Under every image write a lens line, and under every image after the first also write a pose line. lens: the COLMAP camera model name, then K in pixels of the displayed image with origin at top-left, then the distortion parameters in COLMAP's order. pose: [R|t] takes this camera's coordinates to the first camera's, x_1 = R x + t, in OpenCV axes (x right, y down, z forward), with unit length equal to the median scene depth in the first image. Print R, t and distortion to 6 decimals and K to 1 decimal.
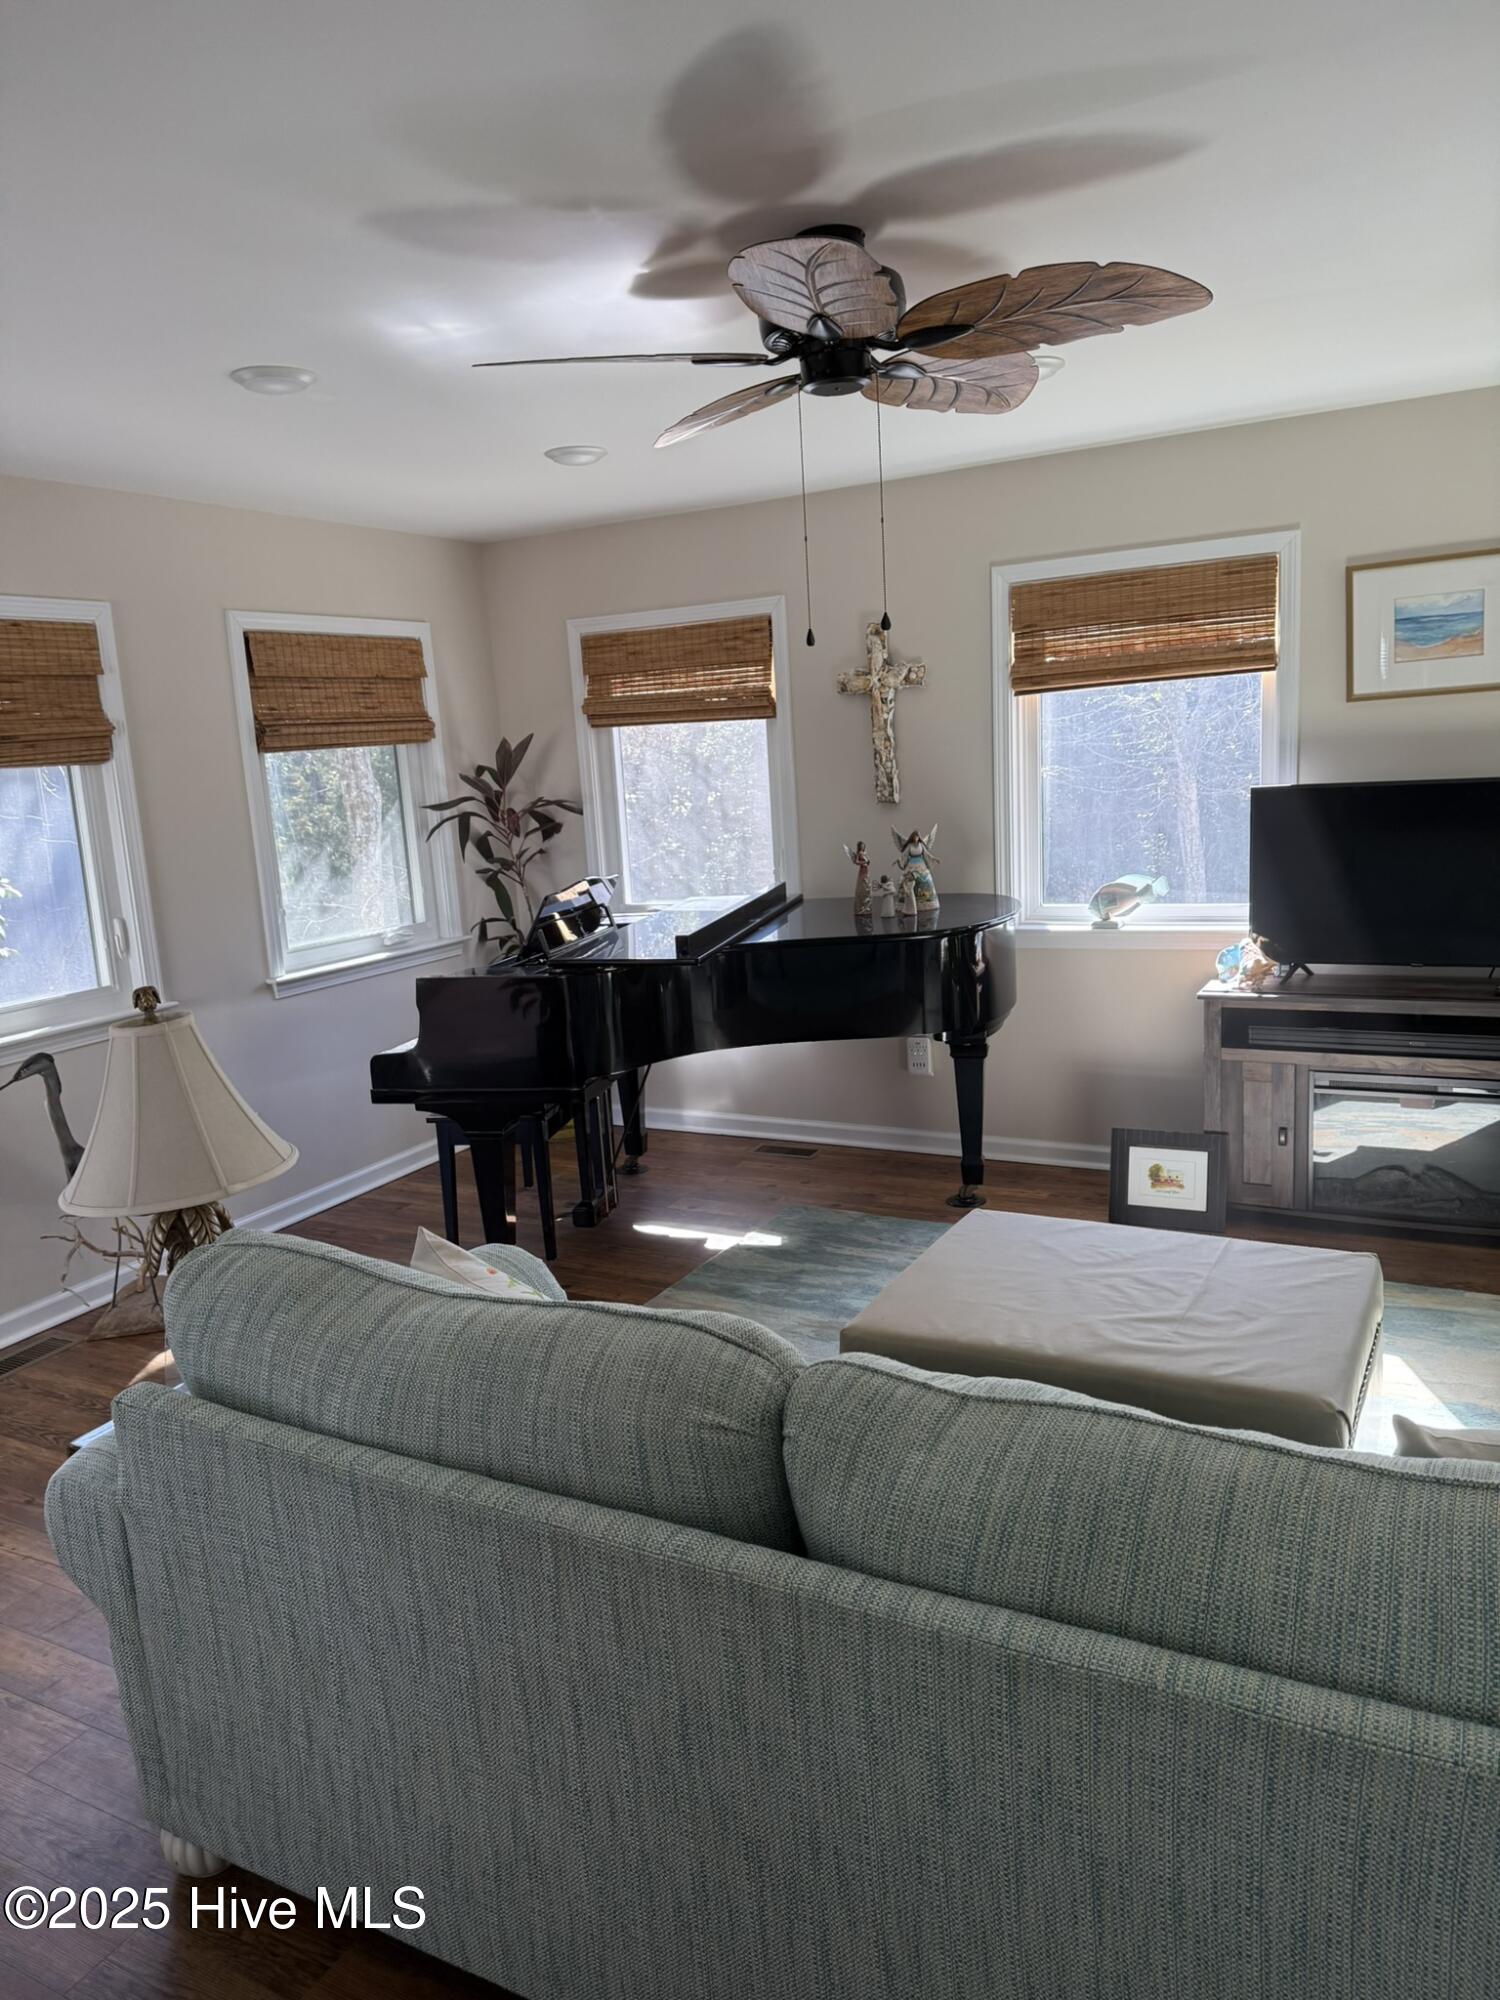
lens RADIAL K [[1399.0, 0, 739.7], [0, 1399.0, 999.9], [0, 0, 1]] dist [0.060846, -0.080130]
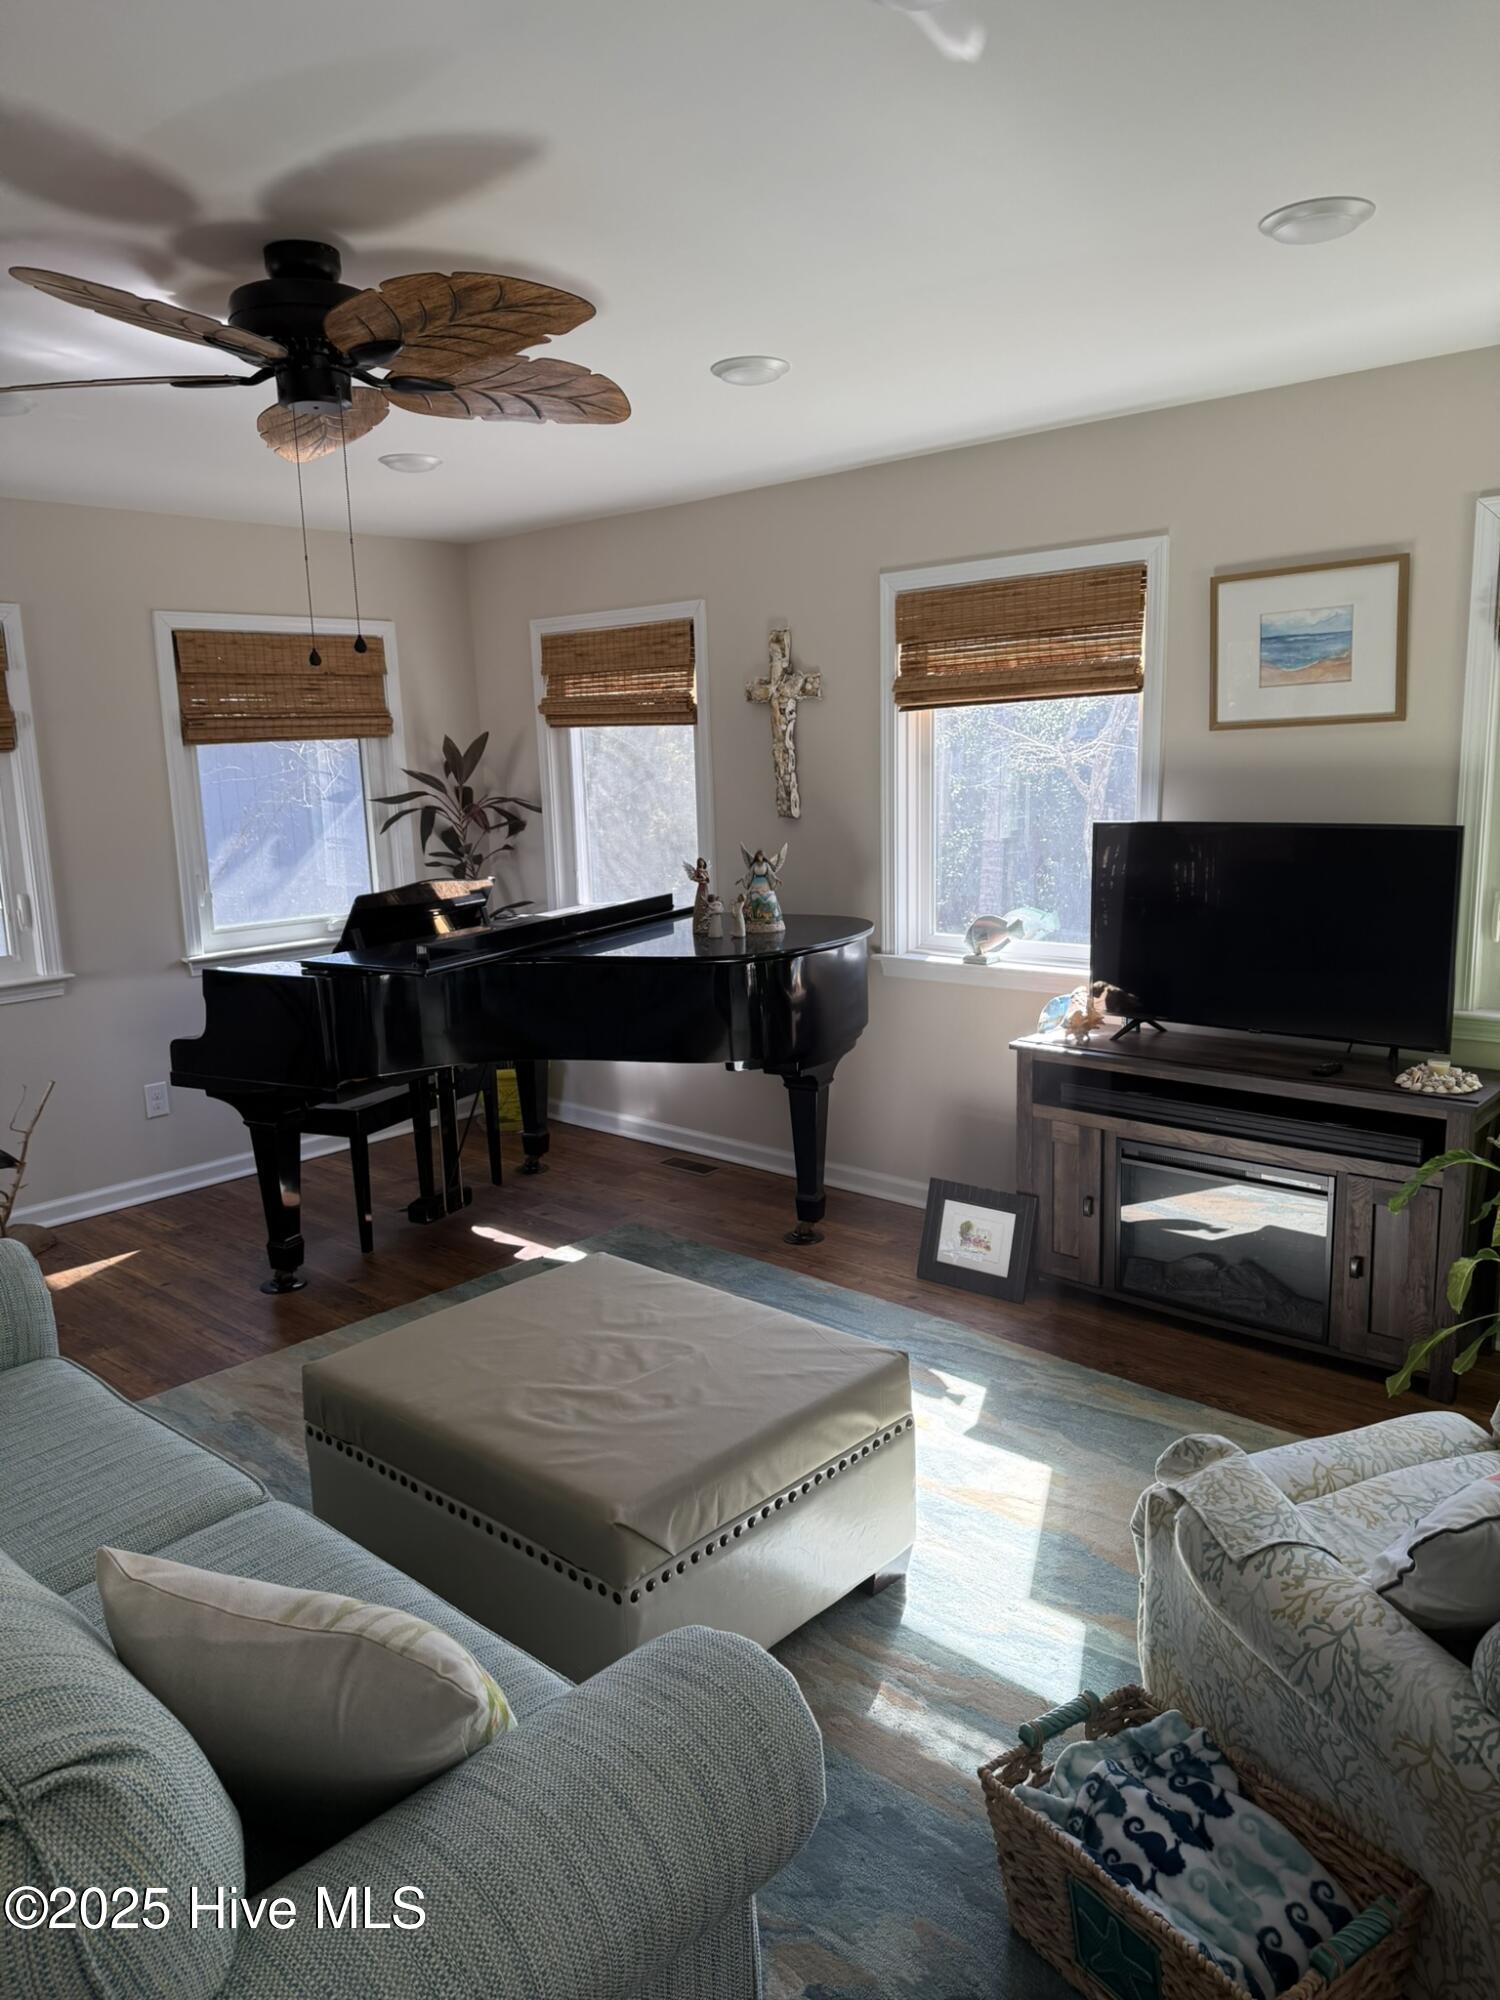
lens RADIAL K [[1399.0, 0, 765.9], [0, 1399.0, 1002.9], [0, 0, 1]] dist [0.060846, -0.080130]
pose [[0.970924, 0.074177, -0.227607, 0.338698], [-0.071063, 0.997232, 0.021860, -0.035156], [0.228599, -0.005050, 0.973508, 0.062297]]
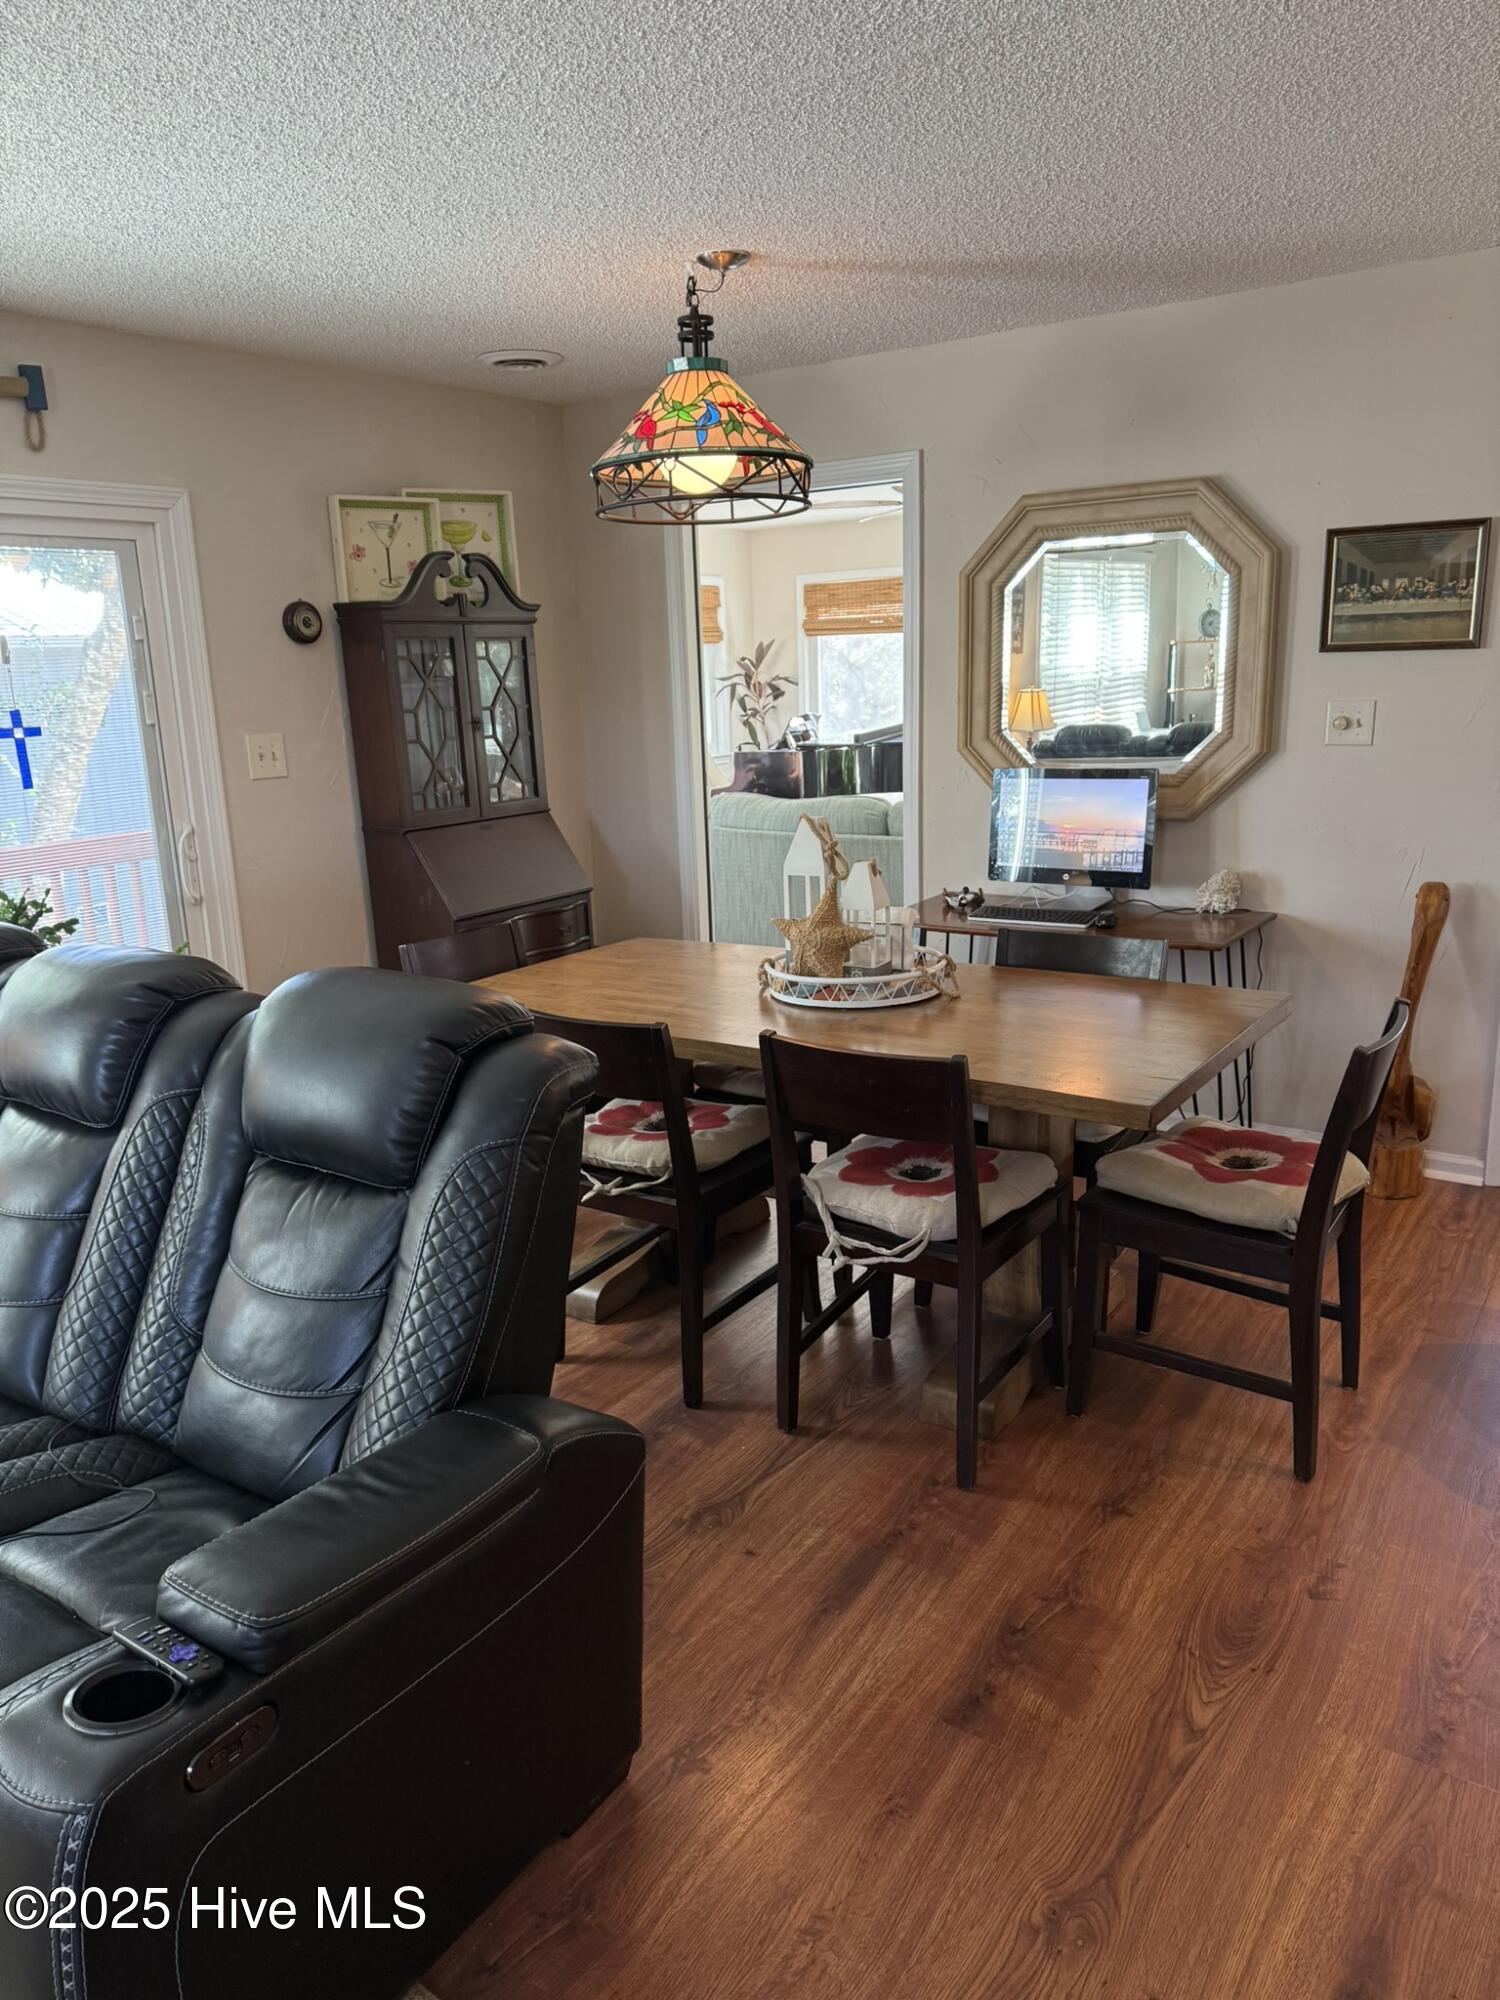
lens RADIAL K [[1399.0, 0, 732.1], [0, 1399.0, 1009.2], [0, 0, 1]] dist [0.060846, -0.080130]
pose [[0.993685, 0.047946, -0.101448, 0.006599], [-0.041438, 0.997004, 0.065314, 0.198460], [0.104275, -0.060697, 0.992695, -0.972057]]
